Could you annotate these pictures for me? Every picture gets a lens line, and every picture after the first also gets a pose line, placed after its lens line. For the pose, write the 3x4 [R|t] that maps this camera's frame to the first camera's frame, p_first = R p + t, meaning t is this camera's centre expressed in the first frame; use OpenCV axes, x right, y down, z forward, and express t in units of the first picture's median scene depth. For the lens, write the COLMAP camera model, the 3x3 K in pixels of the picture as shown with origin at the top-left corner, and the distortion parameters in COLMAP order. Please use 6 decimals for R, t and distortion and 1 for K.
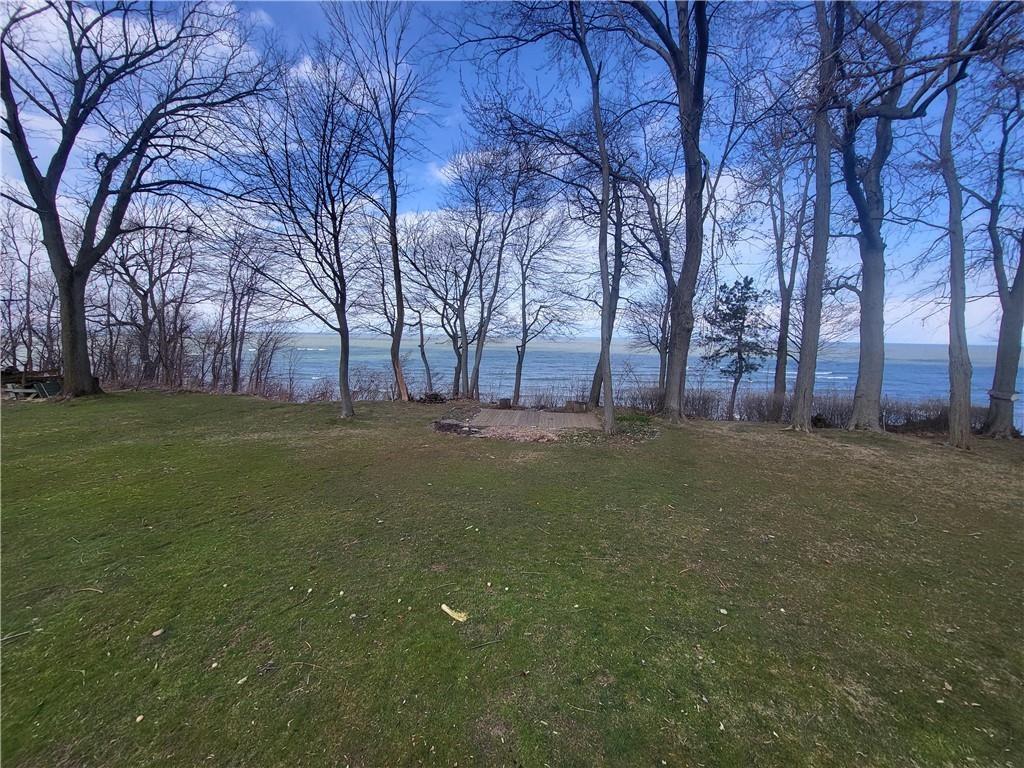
lens RADIAL K [[400.4, 0, 506.6], [0, 400.4, 375.3], [0, 0, 1]] dist [-0.000837, 0.000074]
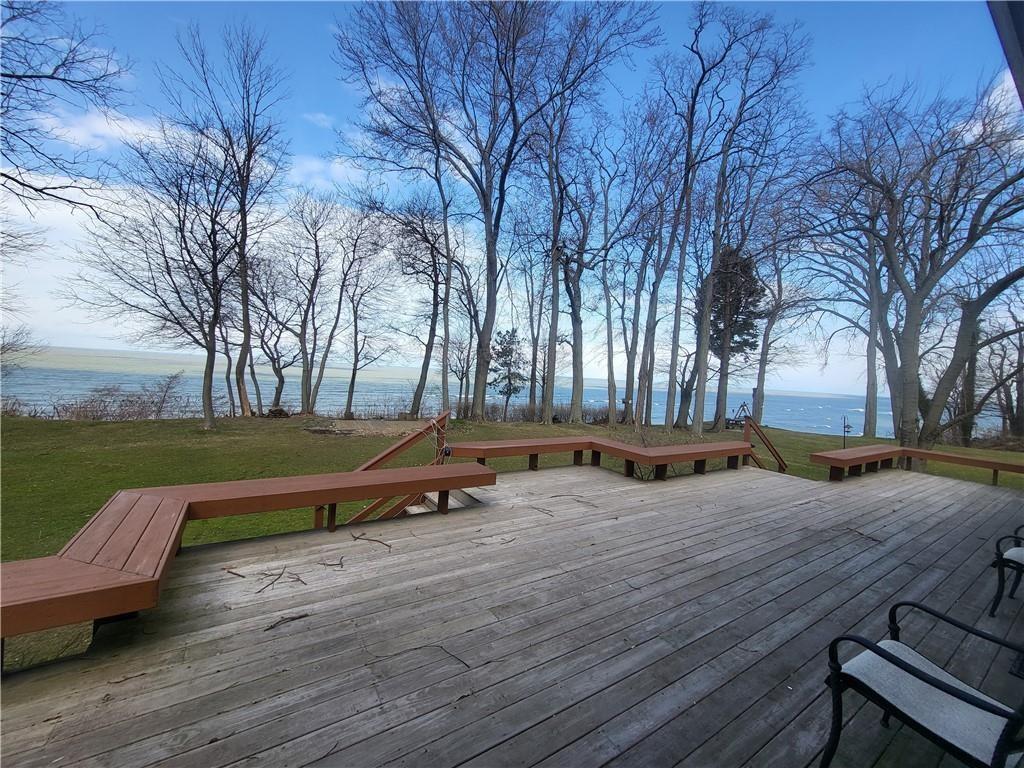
lens RADIAL K [[400.4, 0, 506.6], [0, 400.4, 375.3], [0, 0, 1]] dist [-0.000837, 0.000074]
pose [[0.847859, 0.029156, 0.529420, -0.261440], [0.008381, 0.997625, -0.068363, 0.037338], [-0.530156, 0.062399, 0.845601, -0.296194]]
